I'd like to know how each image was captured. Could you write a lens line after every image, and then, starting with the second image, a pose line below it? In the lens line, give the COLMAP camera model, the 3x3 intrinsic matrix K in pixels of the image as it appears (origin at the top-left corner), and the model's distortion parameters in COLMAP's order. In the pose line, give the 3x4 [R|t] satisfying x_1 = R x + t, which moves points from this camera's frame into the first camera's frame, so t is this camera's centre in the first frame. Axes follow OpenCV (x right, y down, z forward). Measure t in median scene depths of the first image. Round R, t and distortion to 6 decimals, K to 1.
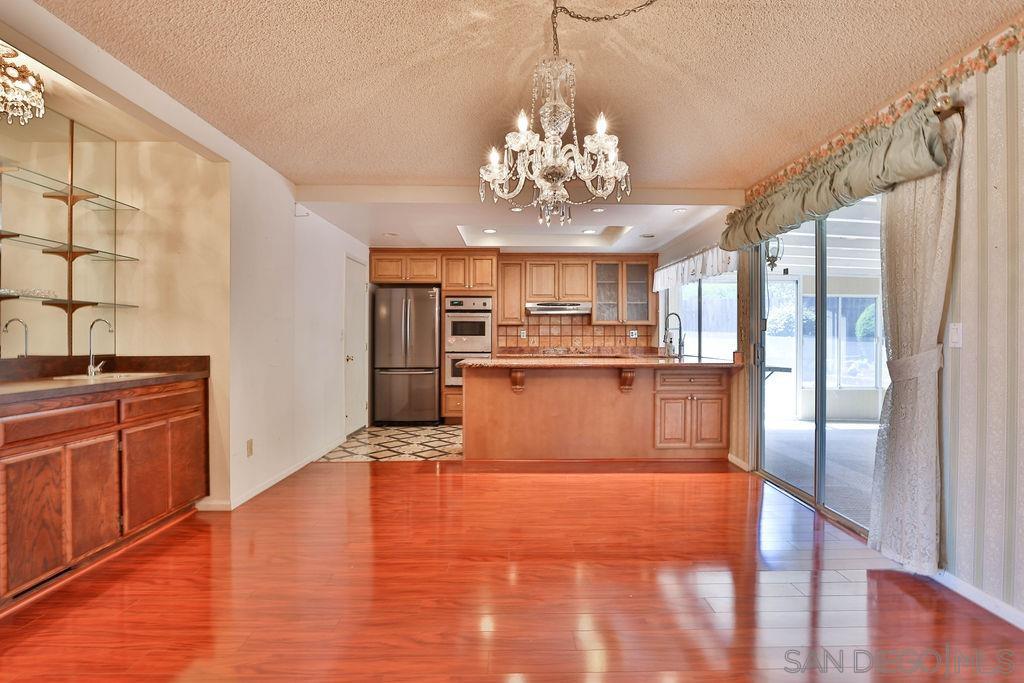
lens RADIAL K [[500.2, 0, 526.6], [0, 500.2, 340.9], [0, 0, 1]] dist [-0.050004, 0.013203]
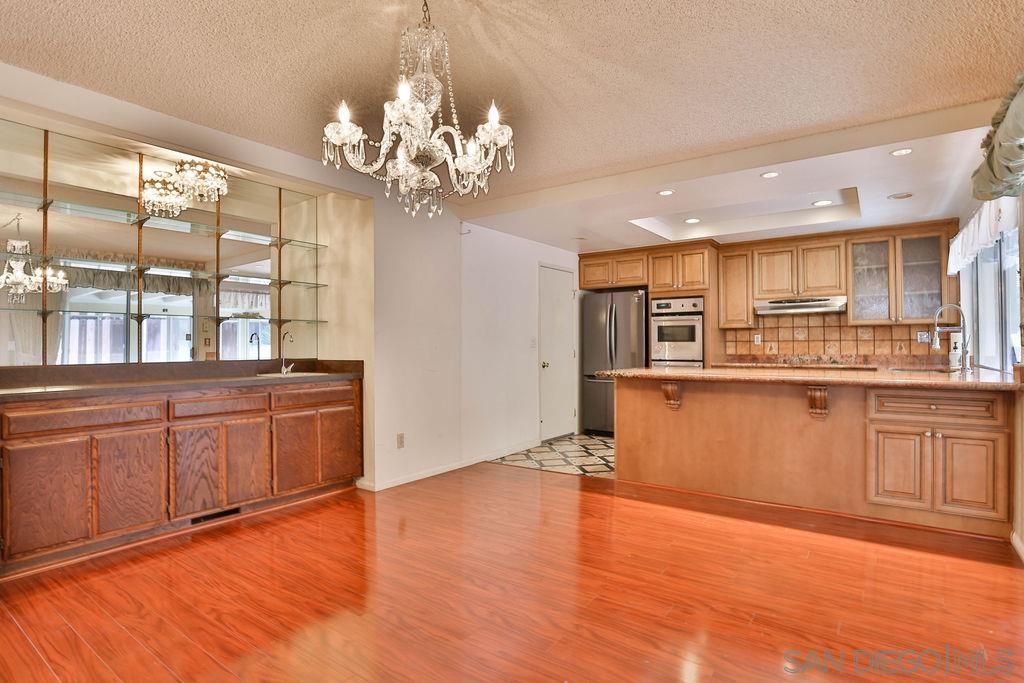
lens RADIAL K [[516.5, 0, 524.9], [0, 516.5, 340.6], [0, 0, 1]] dist [-0.031780, 0.000025]
pose [[0.804531, -0.010617, -0.593816, 0.294683], [0.002368, 0.999890, -0.014669, 0.000382], [0.593906, 0.010395, 0.804467, 0.147885]]
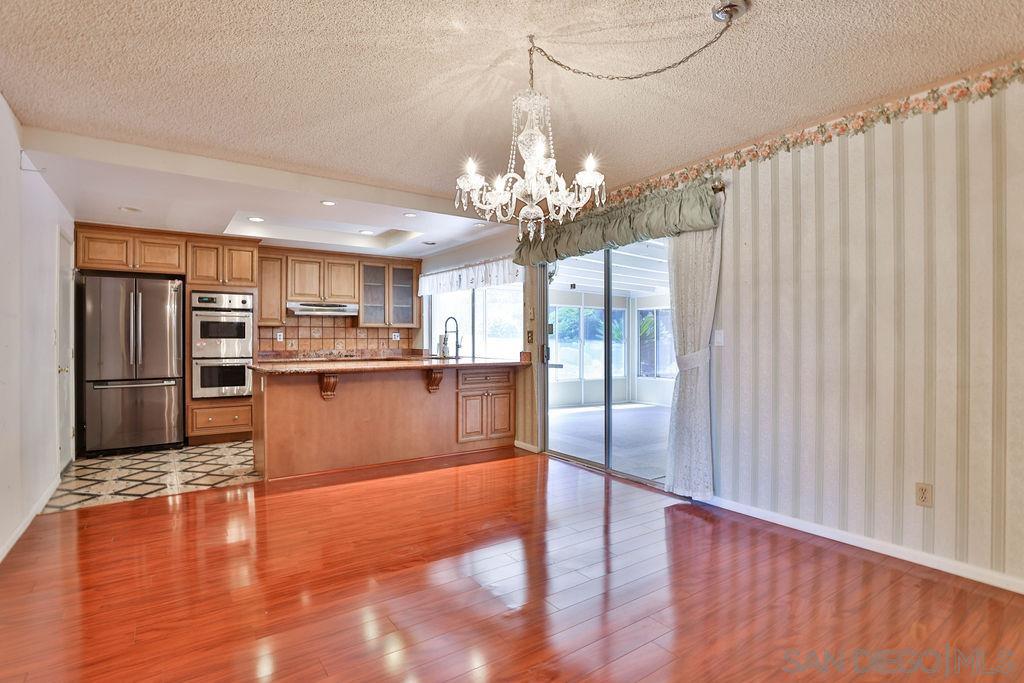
lens RADIAL K [[499.6, 0, 512.0], [0, 499.6, 341.5], [0, 0, 1]] dist [-0.048880, 0.013474]
pose [[0.832083, -0.003670, 0.554639, -0.241569], [0.005938, 0.999980, -0.002293, -0.000234], [-0.554620, 0.005201, 0.832088, 0.036367]]
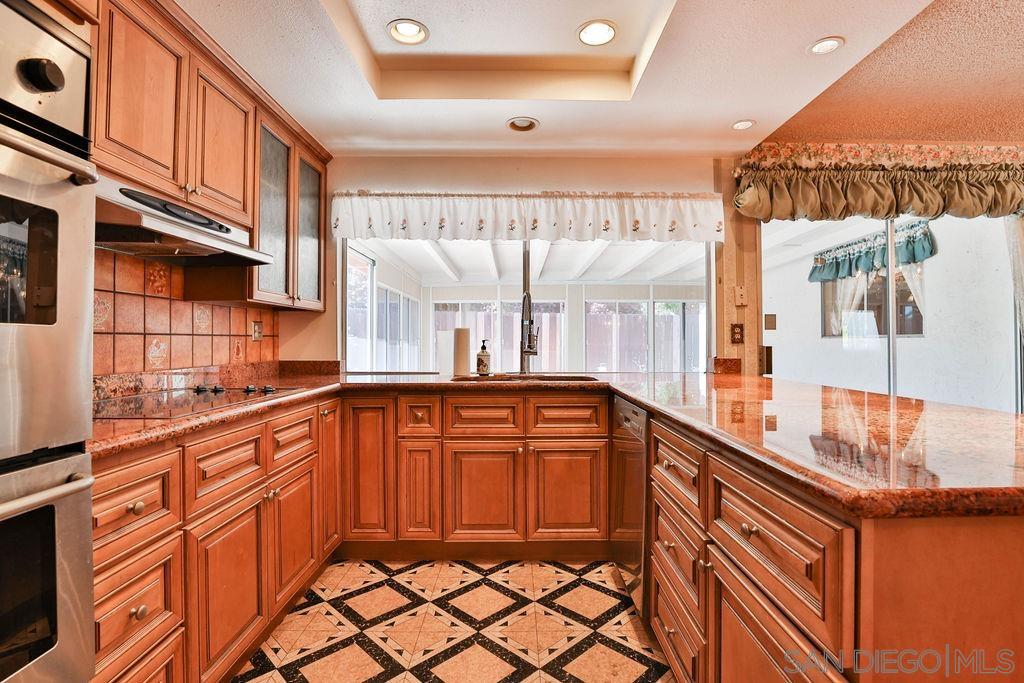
lens RADIAL K [[505.7, 0, 511.0], [0, 505.7, 338.4], [0, 0, 1]] dist [-0.053273, 0.014083]
pose [[0.029967, 0.003722, 0.999544, -0.286763], [0.009204, 0.999950, -0.004000, -0.006932], [-0.999509, 0.009320, 0.029931, 1.238637]]
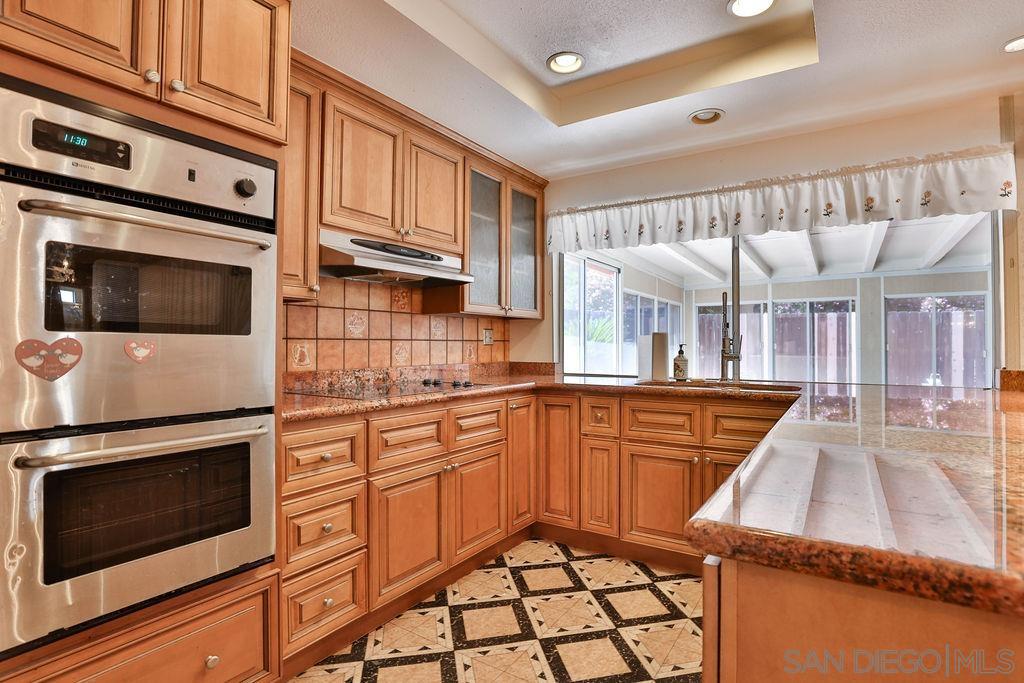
lens RADIAL K [[499.6, 0, 512.0], [0, 499.6, 341.5], [0, 0, 1]] dist [-0.048880, 0.013474]
pose [[0.576107, 0.005323, 0.817357, -0.269239], [0.006120, 0.999923, -0.010826, -0.006089], [-0.817352, 0.011239, 0.576030, 1.106693]]
